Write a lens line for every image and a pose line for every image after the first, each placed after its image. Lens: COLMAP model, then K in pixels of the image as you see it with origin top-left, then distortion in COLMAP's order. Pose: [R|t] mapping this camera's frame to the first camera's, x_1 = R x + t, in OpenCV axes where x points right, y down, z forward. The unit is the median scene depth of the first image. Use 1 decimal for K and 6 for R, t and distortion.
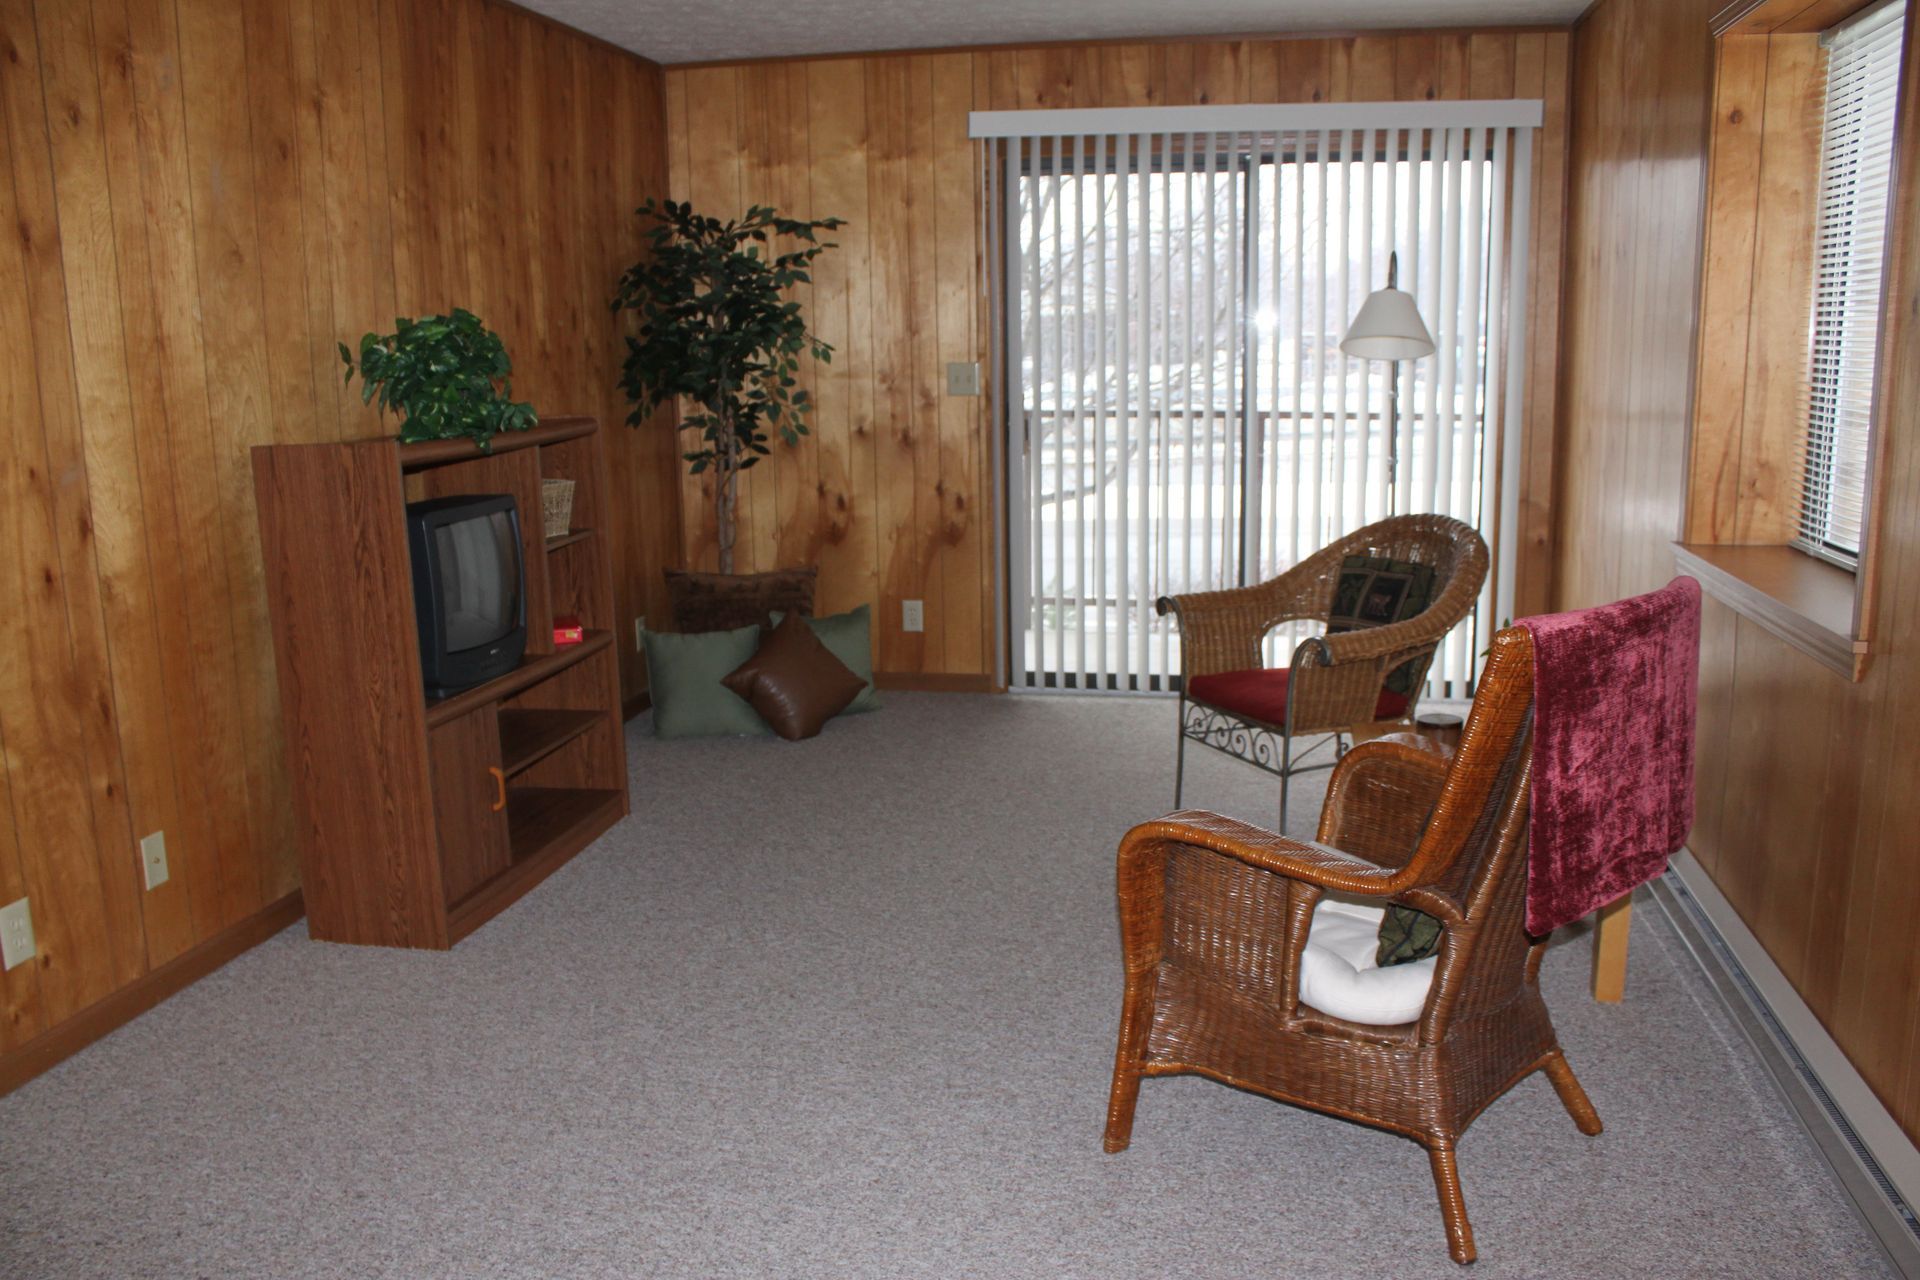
lens RADIAL K [[1557.1, 0, 960.0], [0, 1557.1, 640.0], [0, 0, 1]] dist [-0.175288, 0.228394]
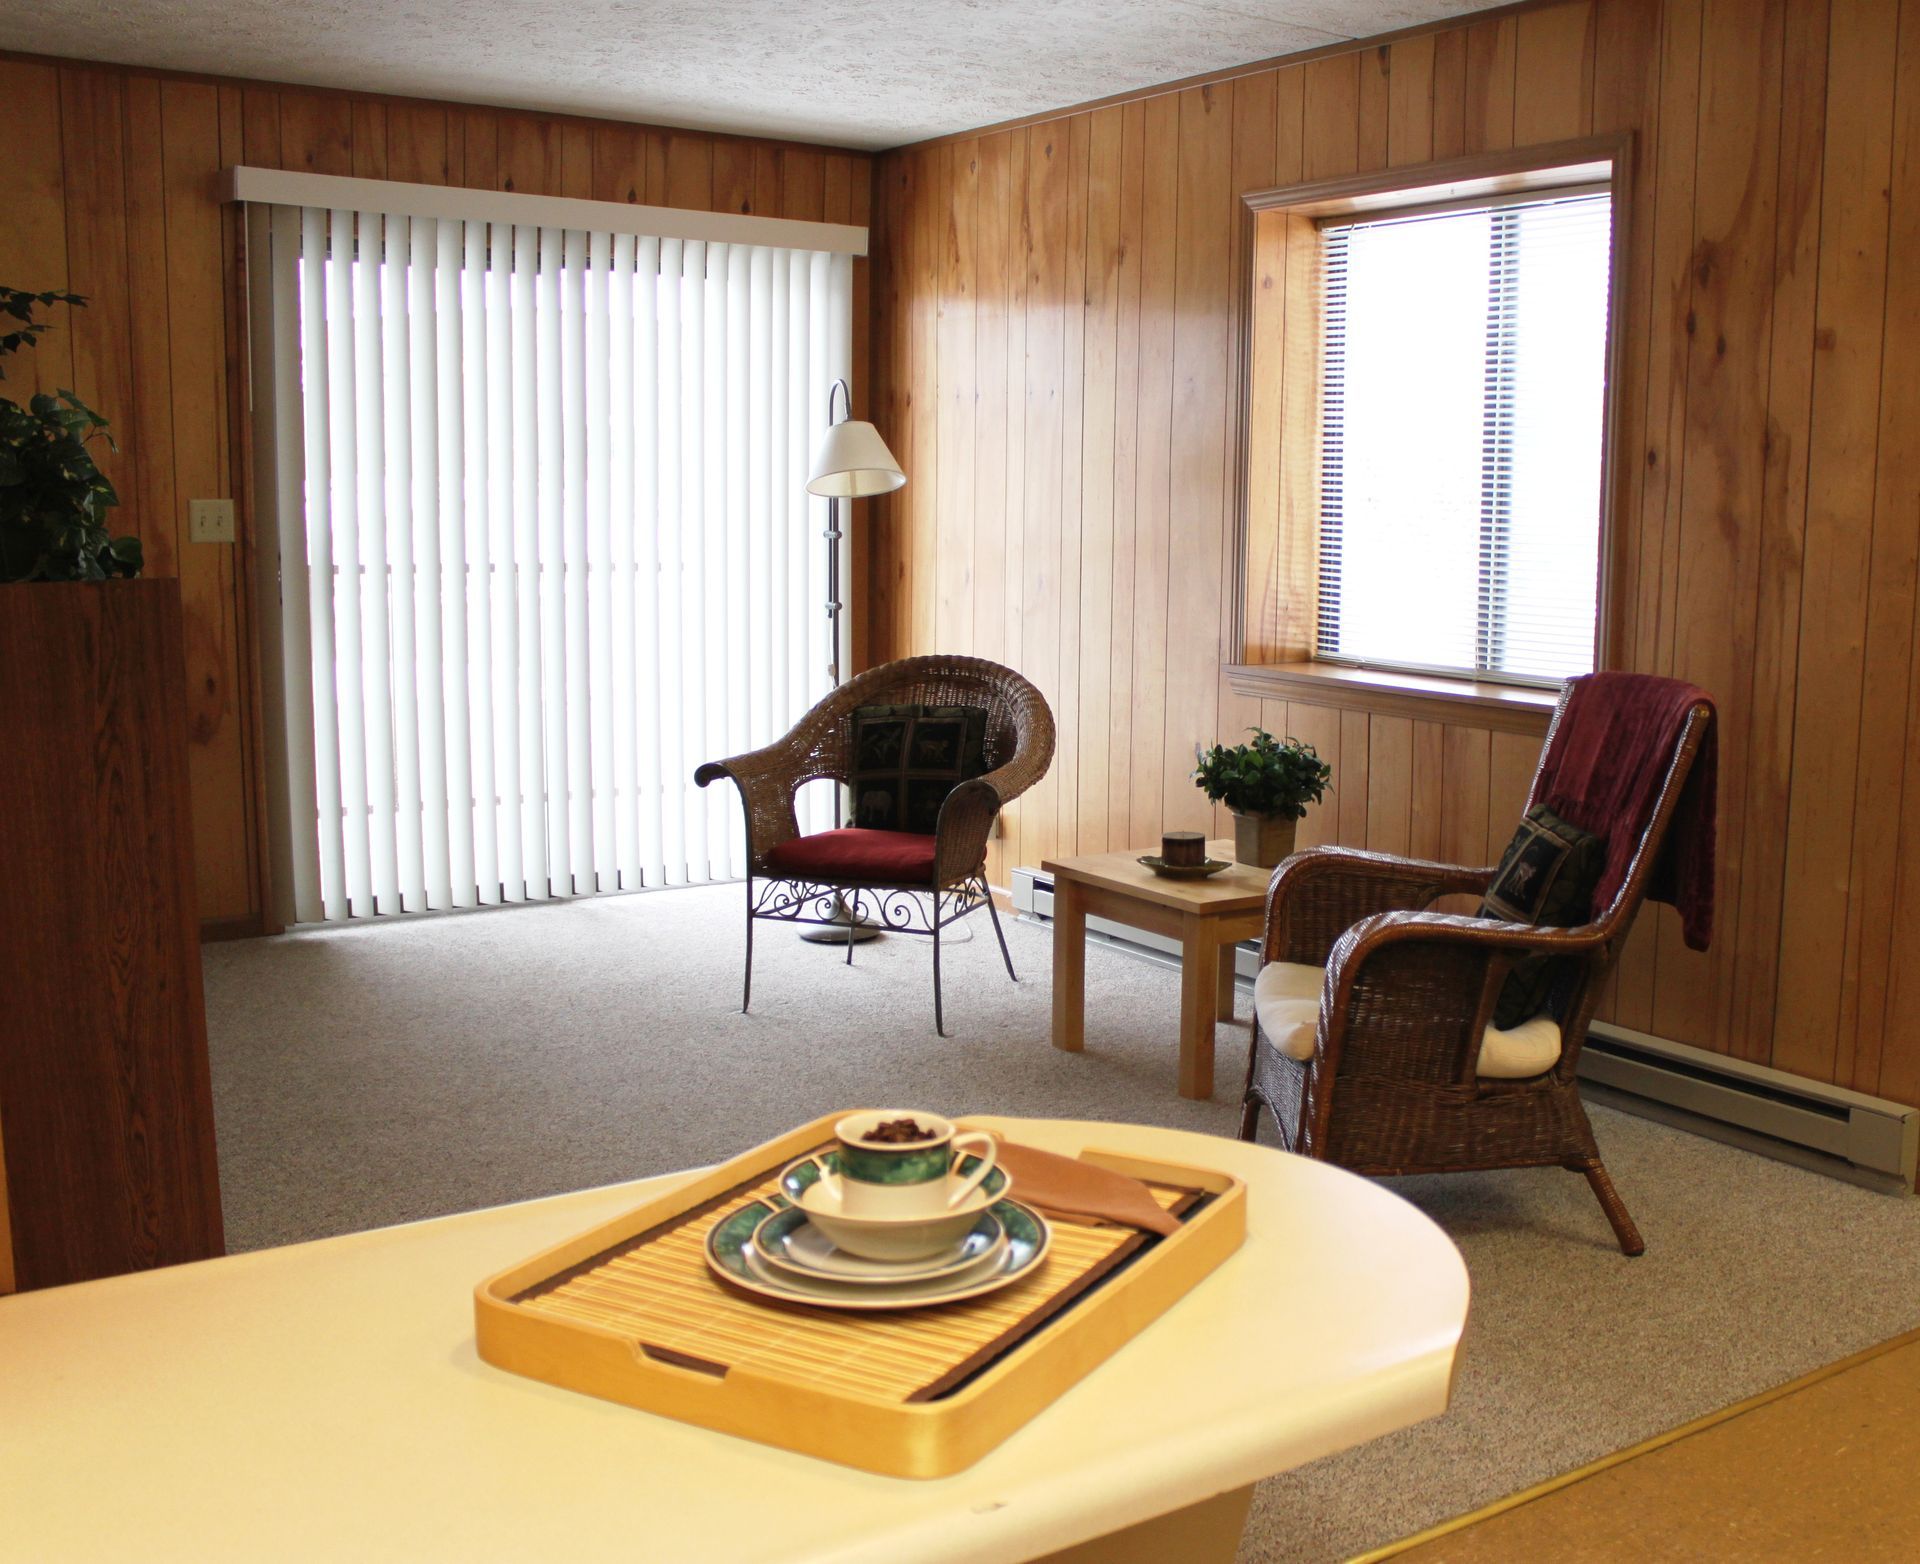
lens RADIAL K [[2000.8, 0, 960.0], [0, 2000.8, 782.0], [0, 0, 1]] dist [-0.149668, 0.250477]
pose [[0.713025, -0.077811, 0.696807, -0.606999], [0.111723, 0.993734, -0.003356, 0.002128], [-0.692180, 0.080242, 0.717251, 0.110016]]
